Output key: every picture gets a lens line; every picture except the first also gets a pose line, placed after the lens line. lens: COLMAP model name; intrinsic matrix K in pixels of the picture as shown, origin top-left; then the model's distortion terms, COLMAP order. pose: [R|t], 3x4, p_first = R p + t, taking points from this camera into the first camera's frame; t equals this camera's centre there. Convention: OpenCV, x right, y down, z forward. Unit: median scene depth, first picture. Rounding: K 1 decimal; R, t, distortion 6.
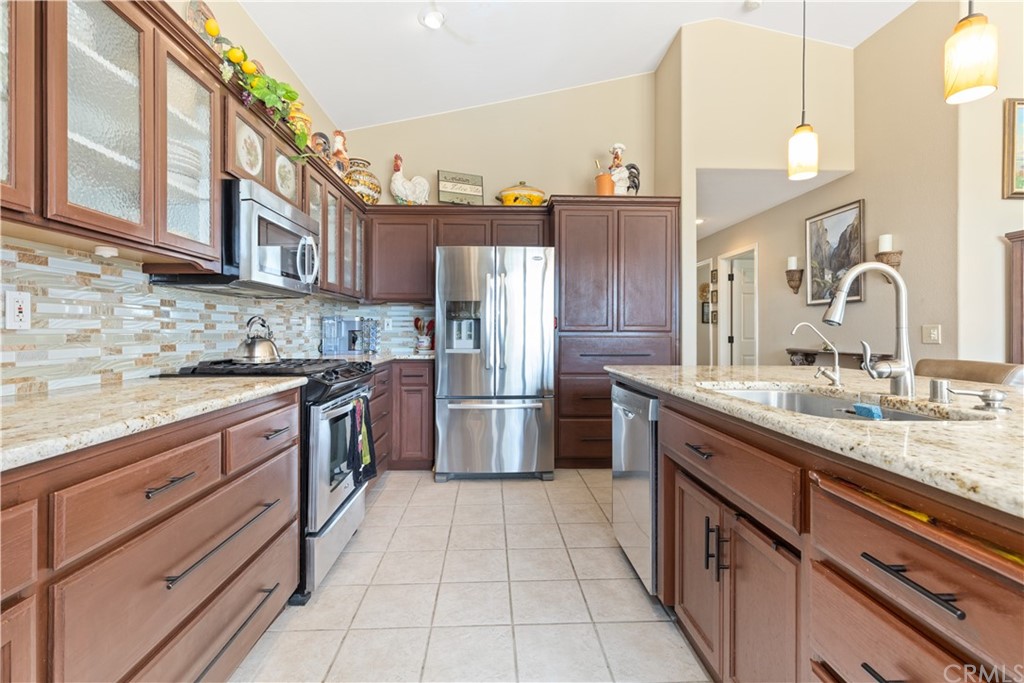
lens RADIAL K [[463.2, 0, 511.6], [0, 463.2, 330.8], [0, 0, 1]] dist [-0.000026, 0.000022]
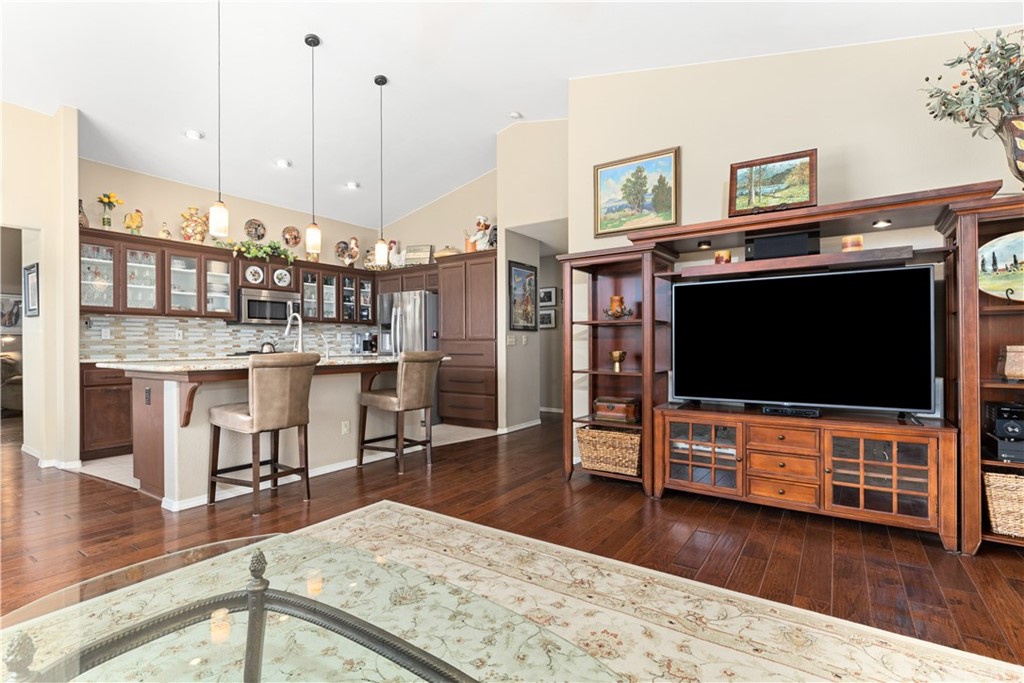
lens RADIAL K [[486.8, 0, 512.0], [0, 486.8, 341.5], [0, 0, 1]] dist [0.004540, 0.000438]
pose [[0.803750, -0.009779, -0.594886, 1.389159], [0.007409, 0.999952, -0.006426, 0.022267], [0.594920, 0.000758, 0.803784, -0.245421]]
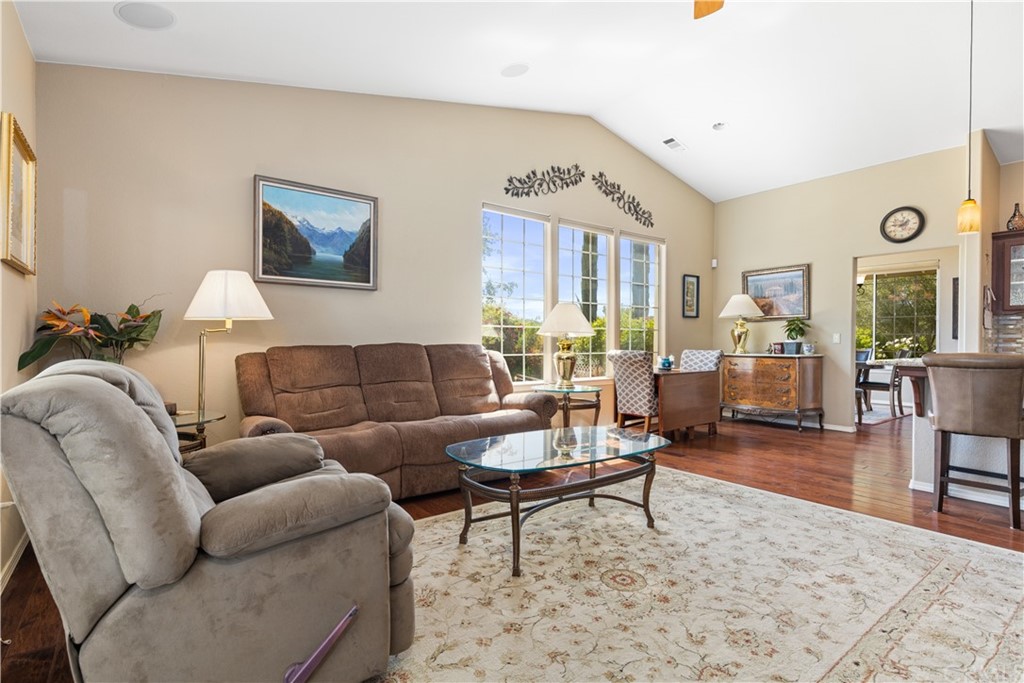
lens RADIAL K [[496.4, 0, 496.3], [0, 496.4, 343.7], [0, 0, 1]] dist [-0.000972, -0.000178]
pose [[-0.822085, -0.003414, -0.569355, 1.655631], [-0.004669, 0.999989, 0.000744, 0.021529], [0.569346, 0.003270, -0.822092, 0.441623]]
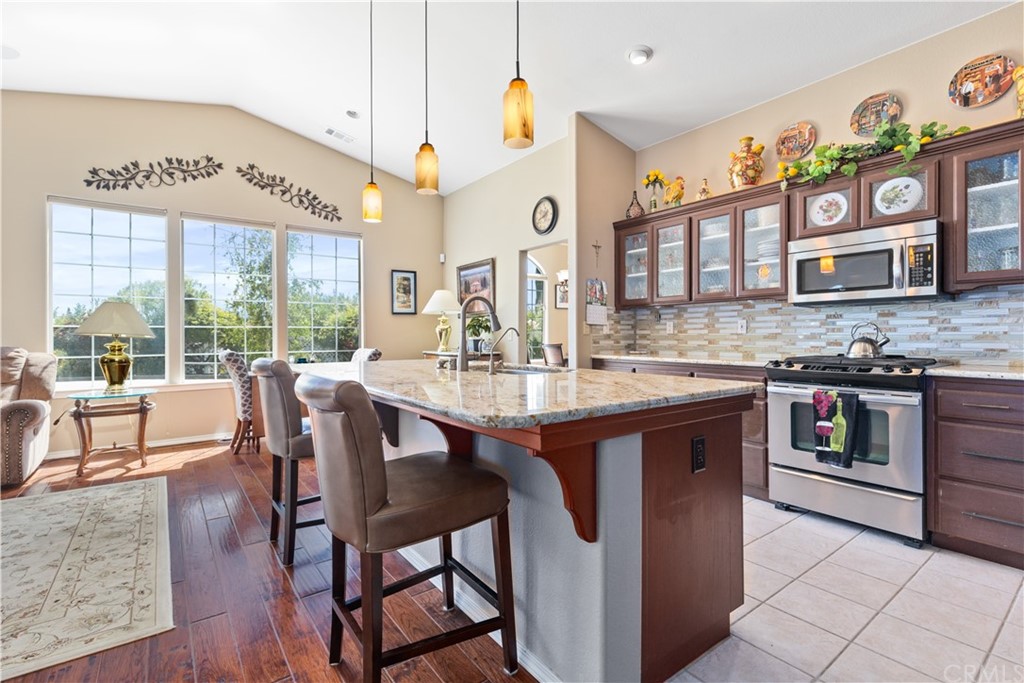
lens RADIAL K [[469.3, 0, 508.9], [0, 469.3, 336.6], [0, 0, 1]] dist [0.001802, 0.000416]
pose [[-0.826380, 0.003114, -0.563104, 0.637230], [0.003328, 0.999994, 0.000647, 0.003587], [0.563102, -0.001339, -0.826386, 0.961563]]
